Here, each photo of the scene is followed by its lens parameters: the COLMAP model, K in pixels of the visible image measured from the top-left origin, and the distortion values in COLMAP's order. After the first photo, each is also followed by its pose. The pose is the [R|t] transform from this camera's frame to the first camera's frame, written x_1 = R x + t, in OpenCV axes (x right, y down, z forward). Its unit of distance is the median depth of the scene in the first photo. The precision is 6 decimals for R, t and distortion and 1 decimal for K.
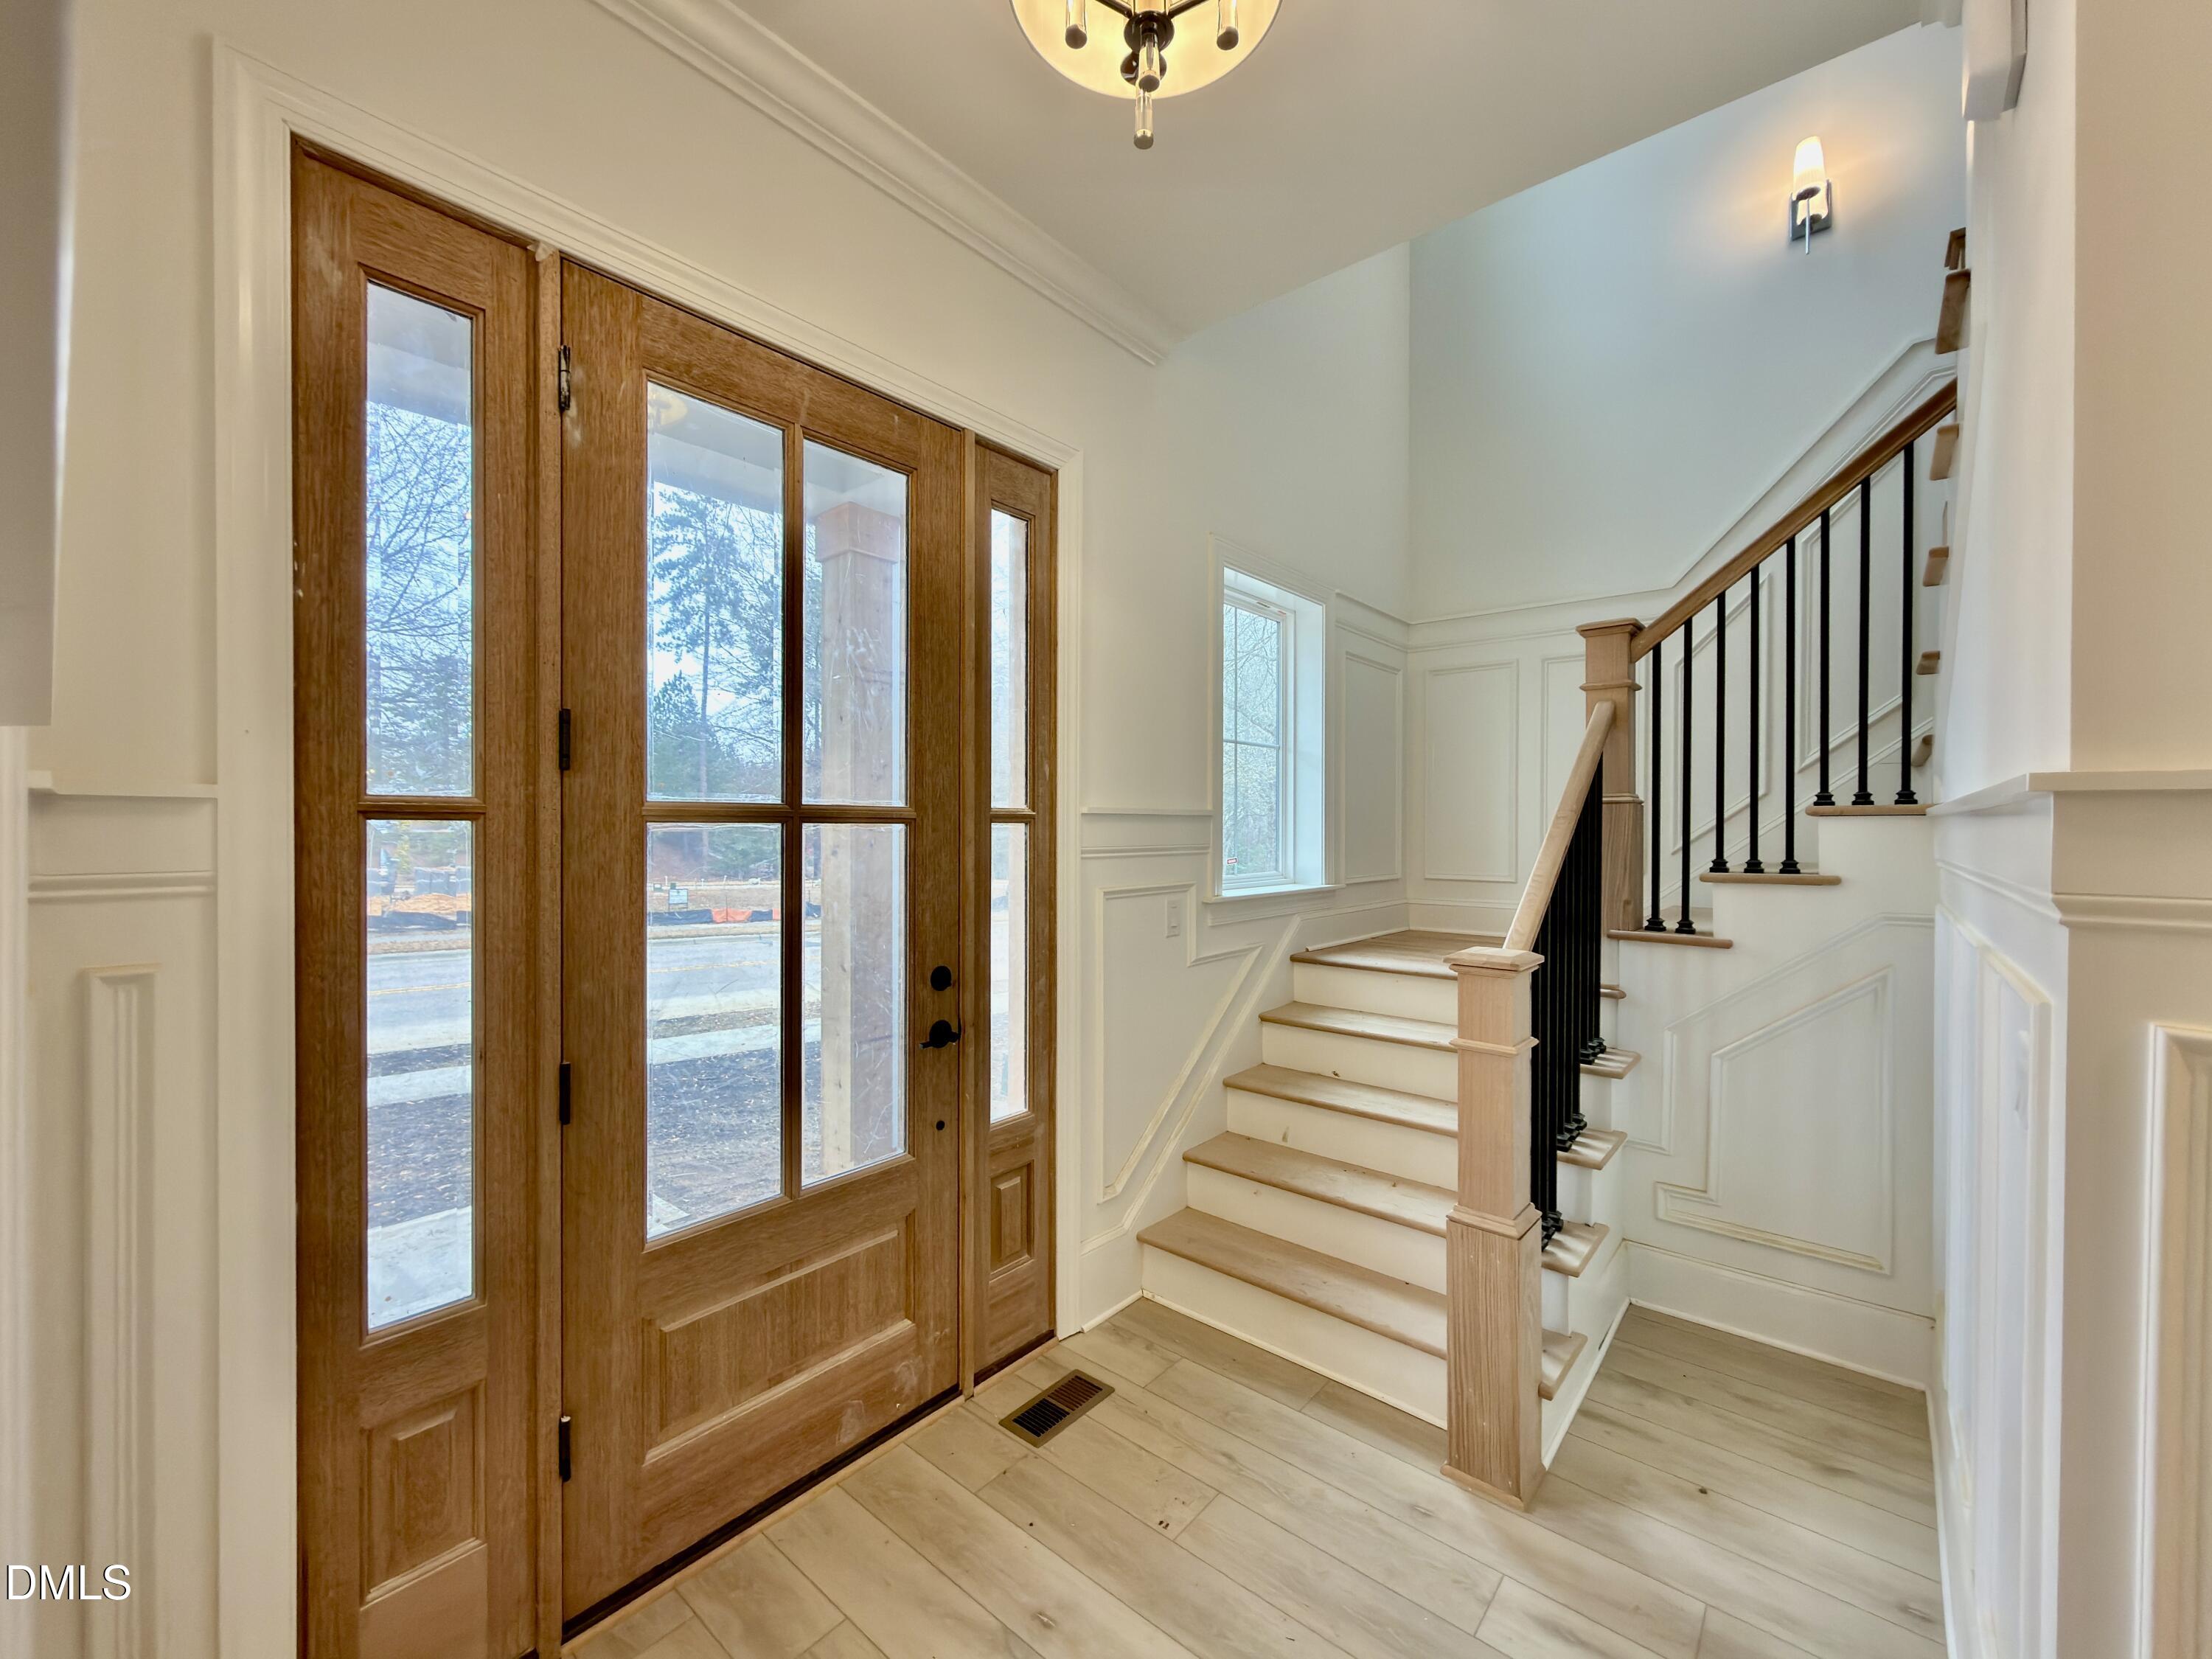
lens RADIAL K [[892.0, 0, 1101.8], [0, 892.0, 818.6], [0, 0, 1]] dist [0.011511, -0.004796]
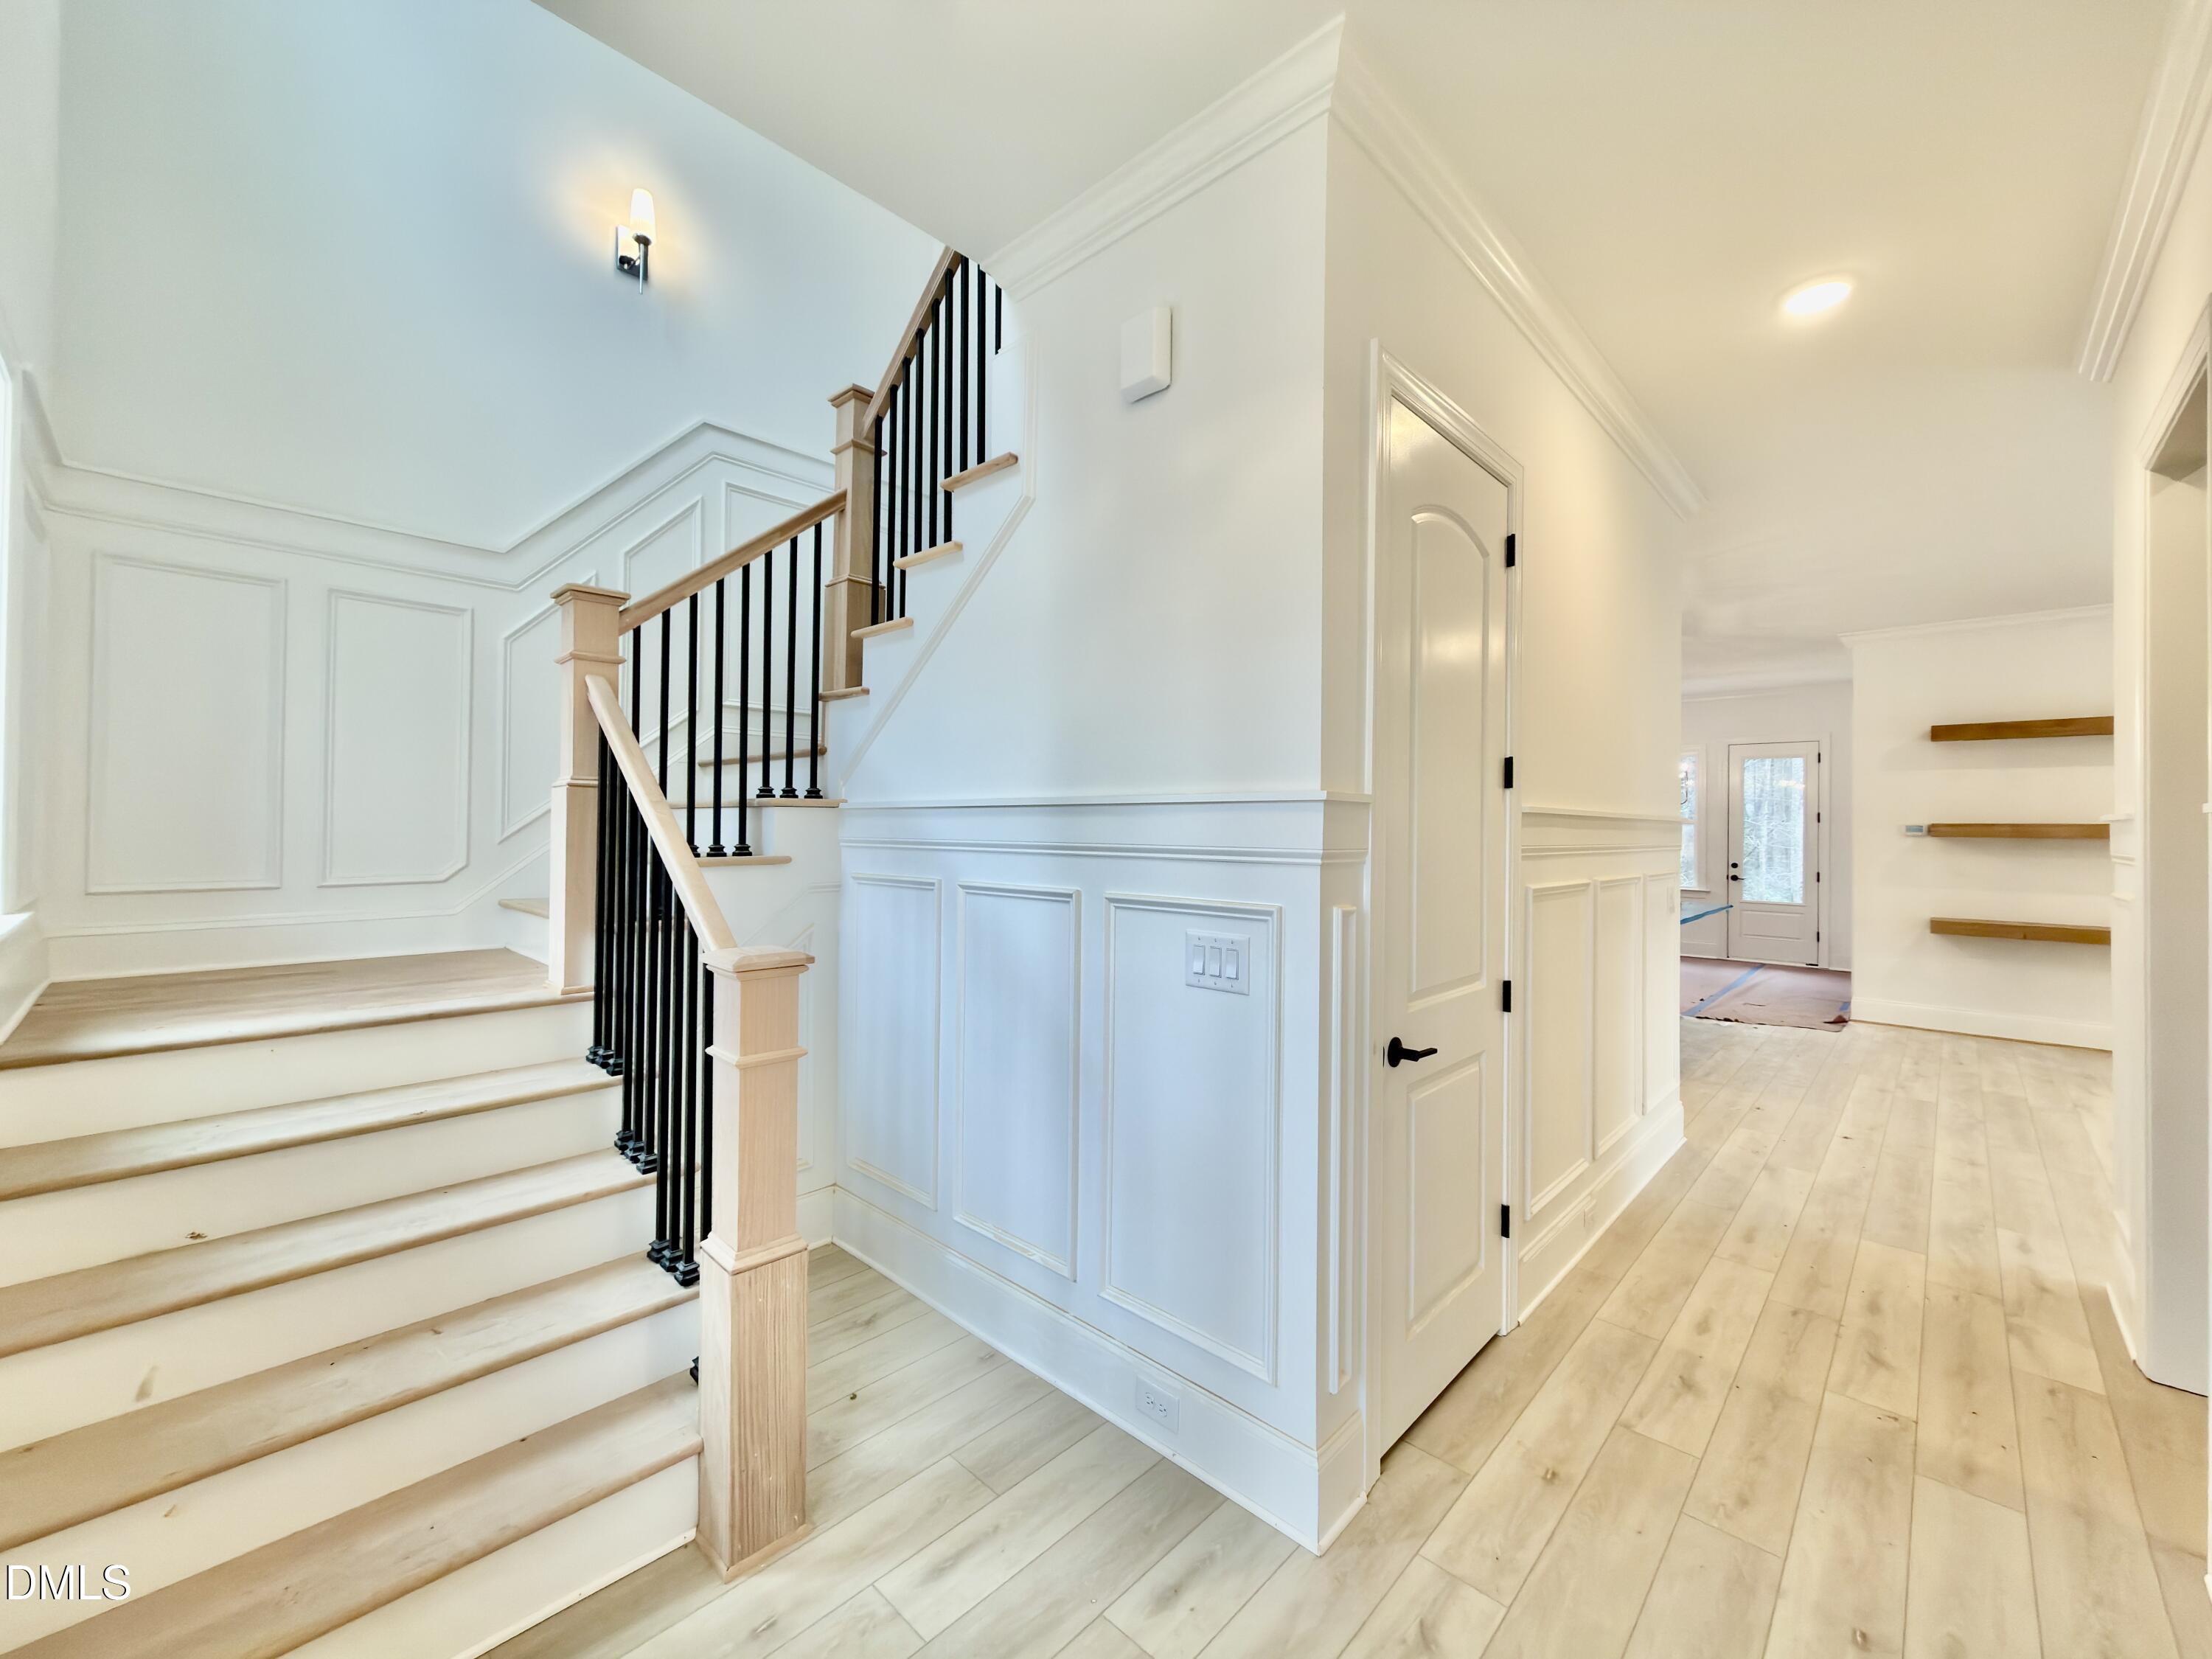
lens RADIAL K [[892.0, 0, 1101.8], [0, 892.0, 818.6], [0, 0, 1]] dist [0.011511, -0.004796]
pose [[0.054607, 0.011522, 0.998441, -0.528805], [-0.019111, 0.999762, -0.010492, 0.025419], [-0.998325, -0.018508, 0.054814, 0.739191]]
